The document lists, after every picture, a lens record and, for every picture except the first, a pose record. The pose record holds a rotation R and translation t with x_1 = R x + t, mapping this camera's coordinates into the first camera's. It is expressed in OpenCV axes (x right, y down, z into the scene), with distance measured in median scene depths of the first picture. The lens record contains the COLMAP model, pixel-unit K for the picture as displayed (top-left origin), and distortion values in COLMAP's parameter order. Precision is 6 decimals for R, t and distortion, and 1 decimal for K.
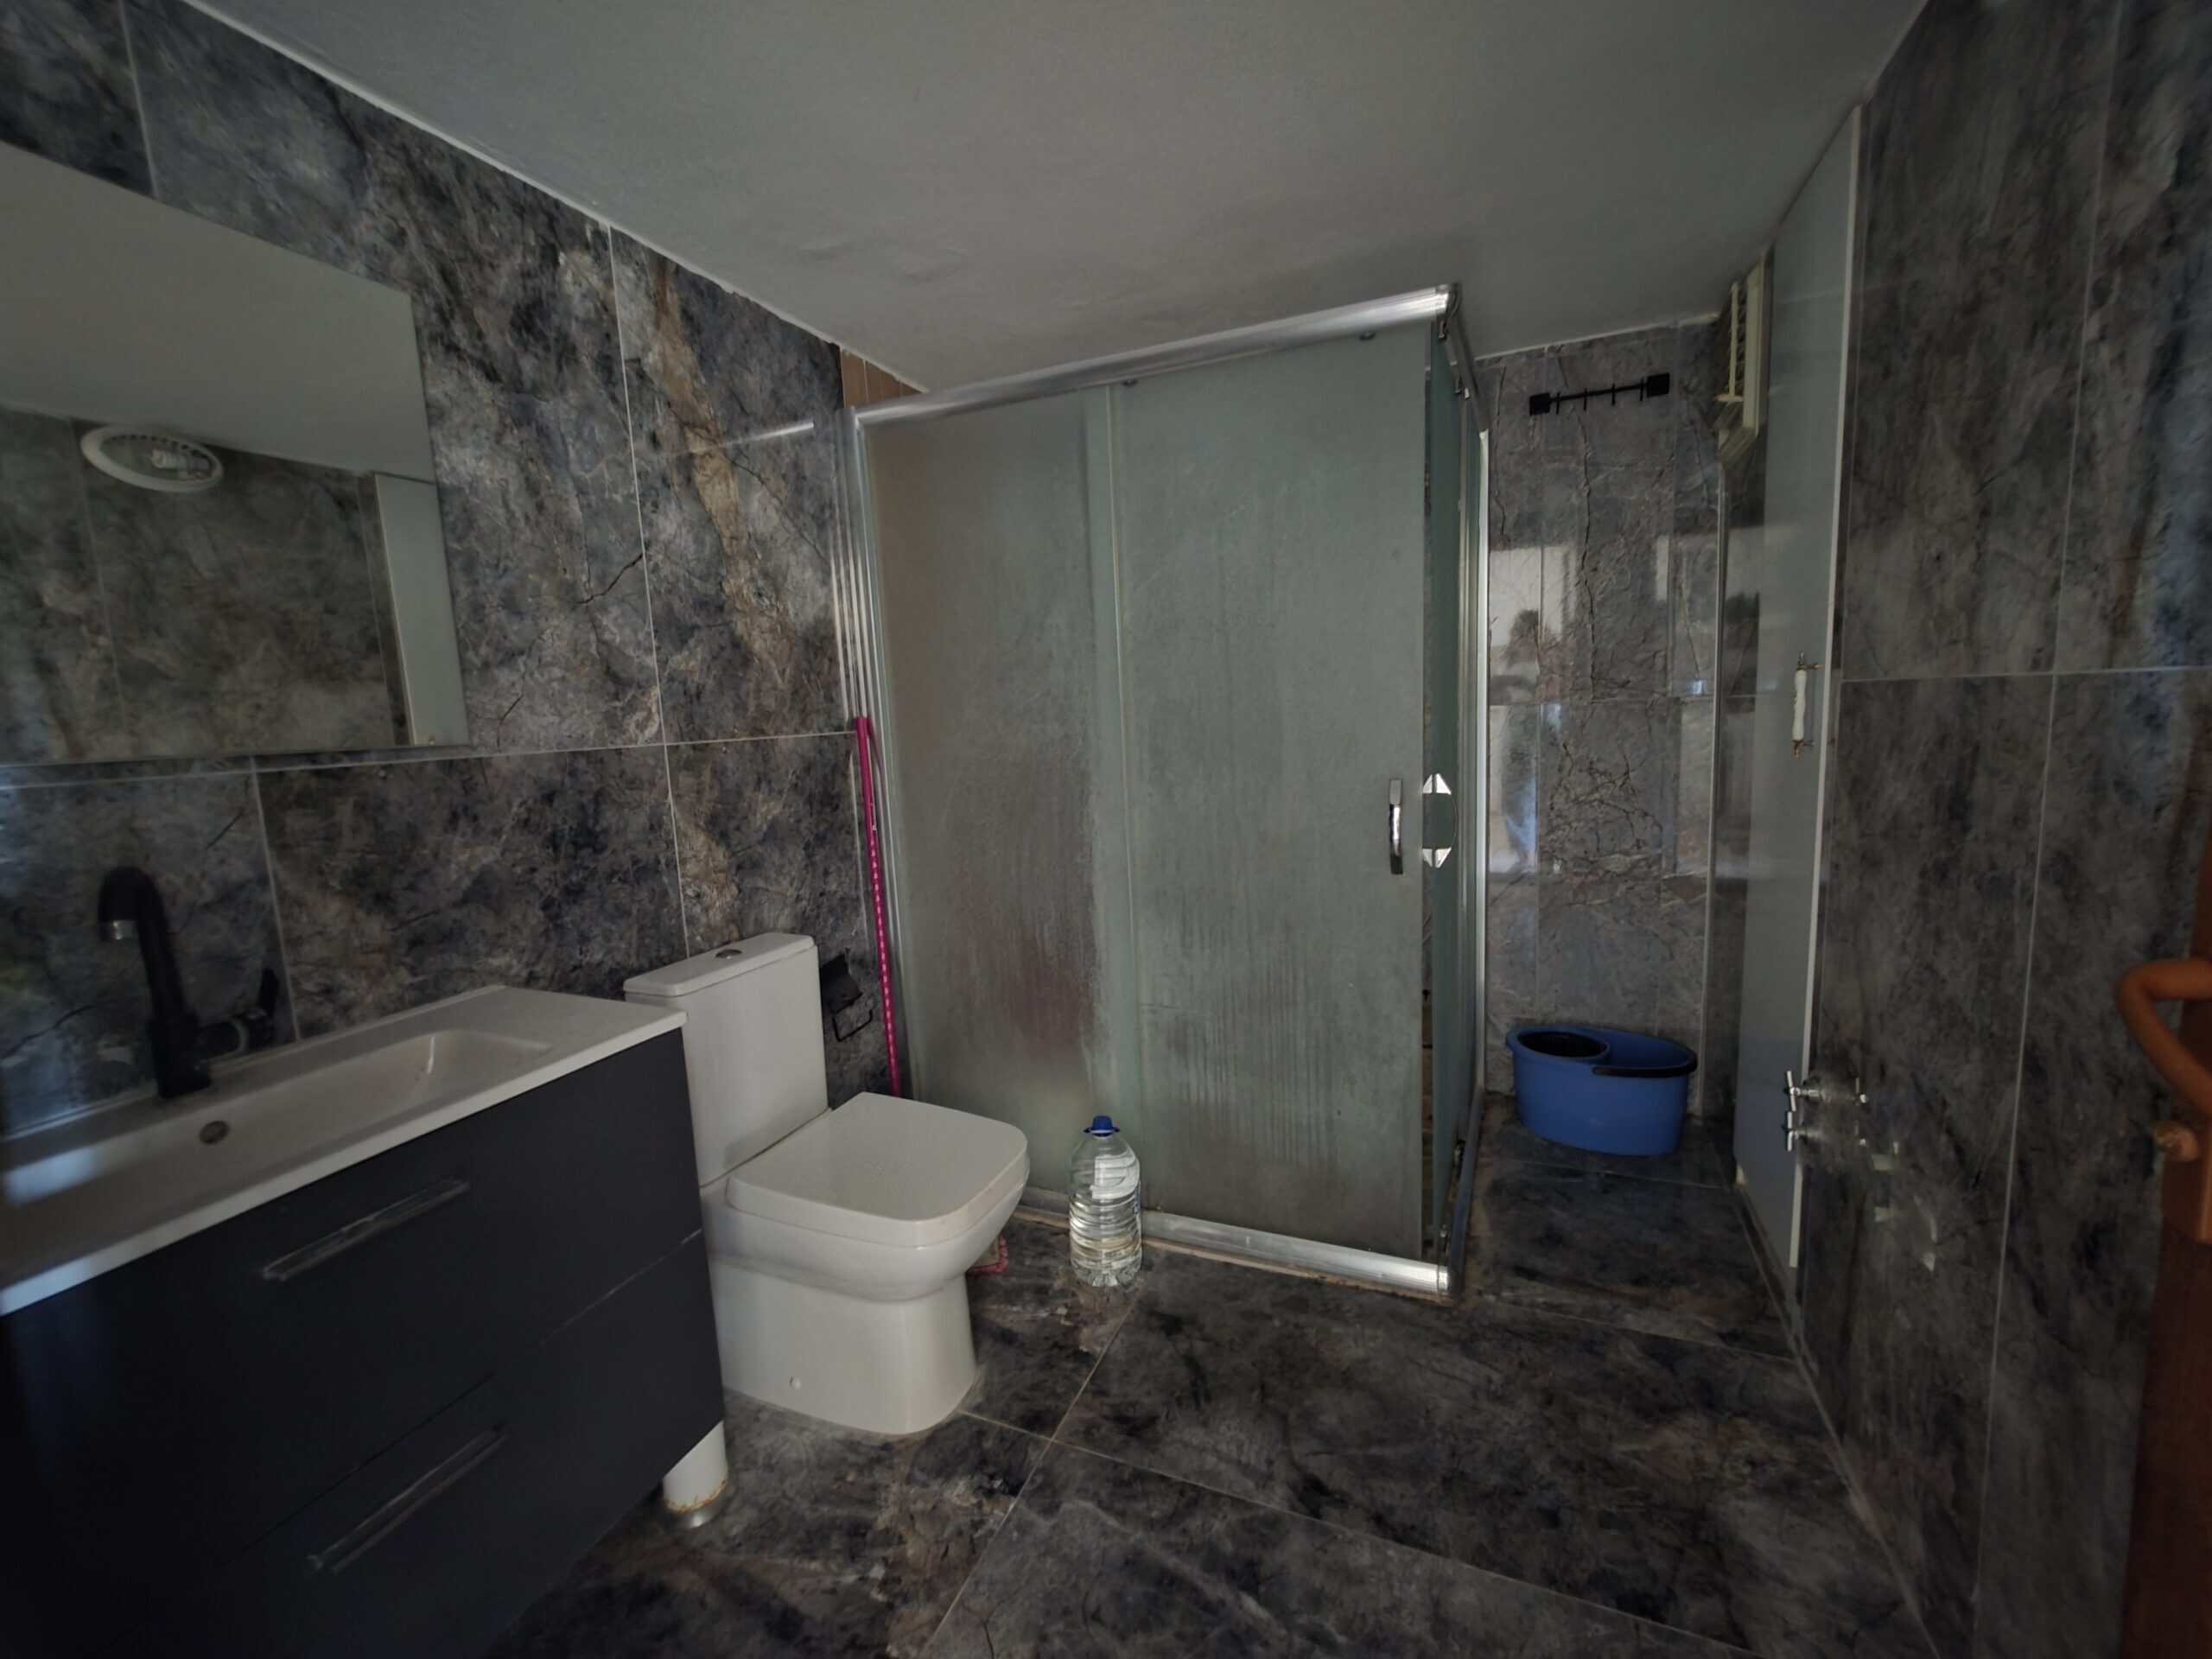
lens RADIAL K [[896.1, 0, 1101.7], [0, 896.1, 834.9], [0, 0, 1]] dist [0.002398, 0.000397]
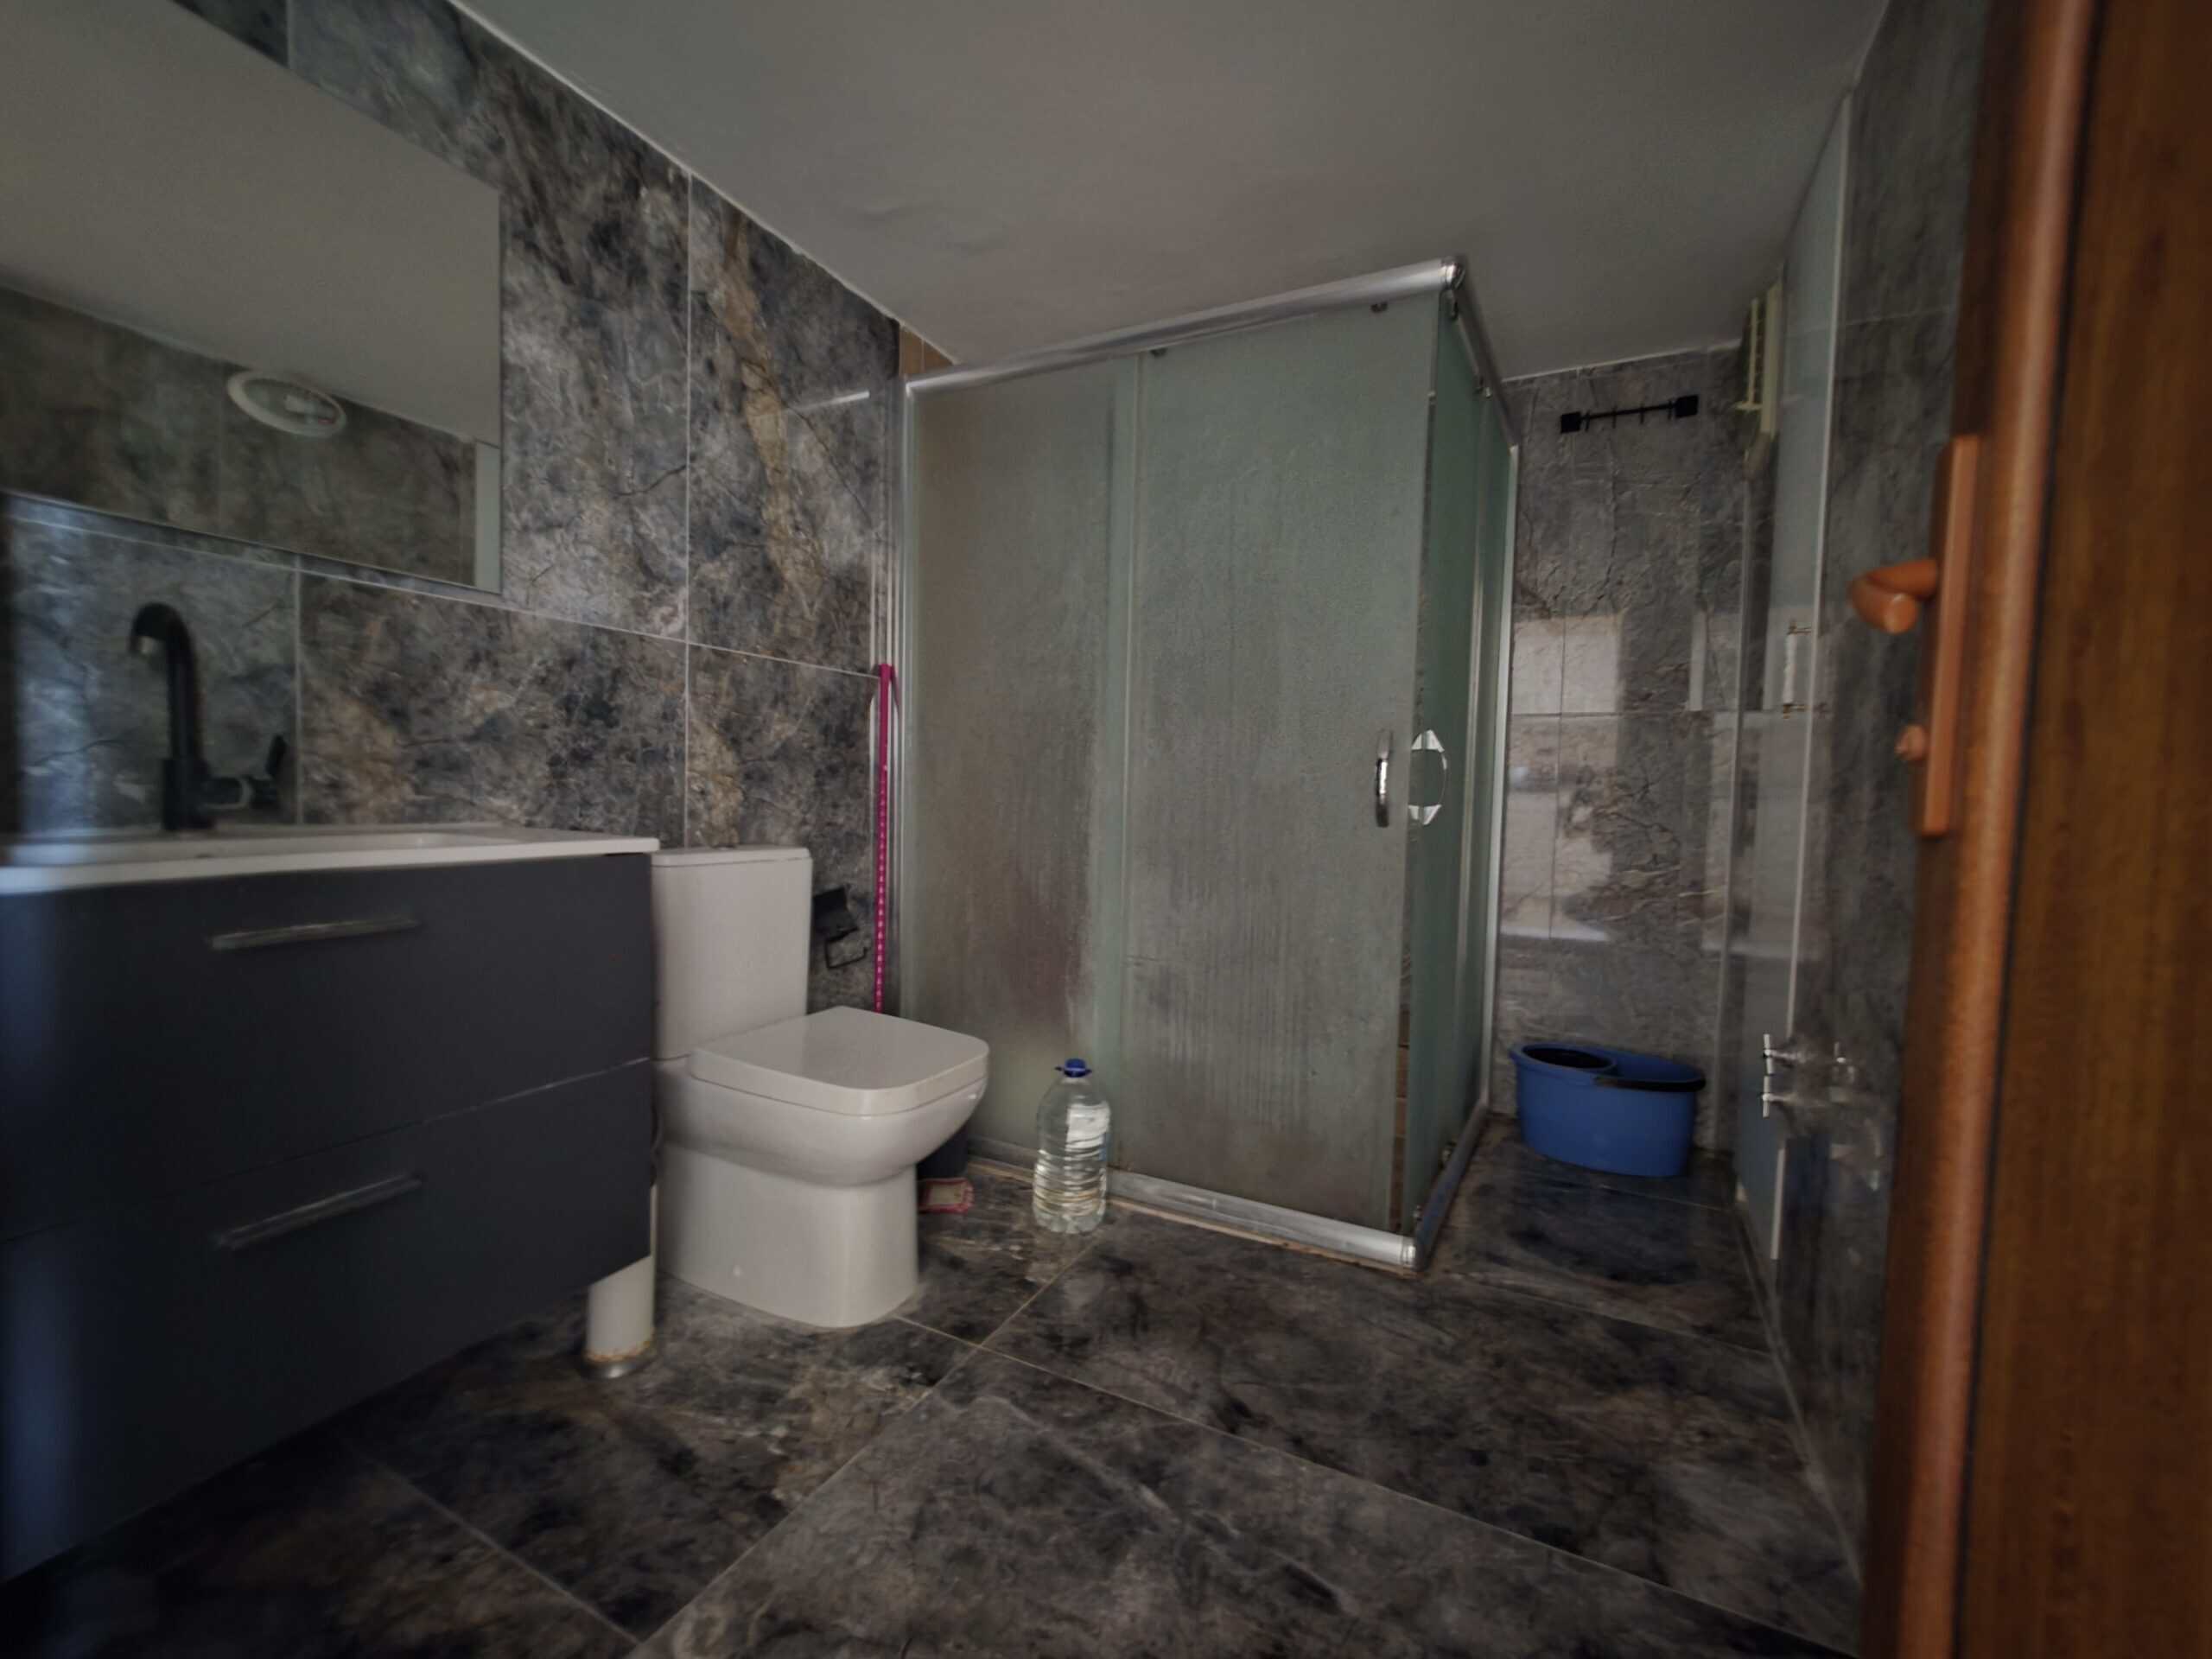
lens RADIAL K [[896.1, 0, 1106.6], [0, 896.1, 816.7], [0, 0, 1]] dist [0.002398, 0.000397]
pose [[0.995430, 0.078526, -0.054349, 0.080601], [-0.082721, 0.993371, -0.079814, 0.147463], [0.047721, 0.083945, 0.995327, -0.015468]]
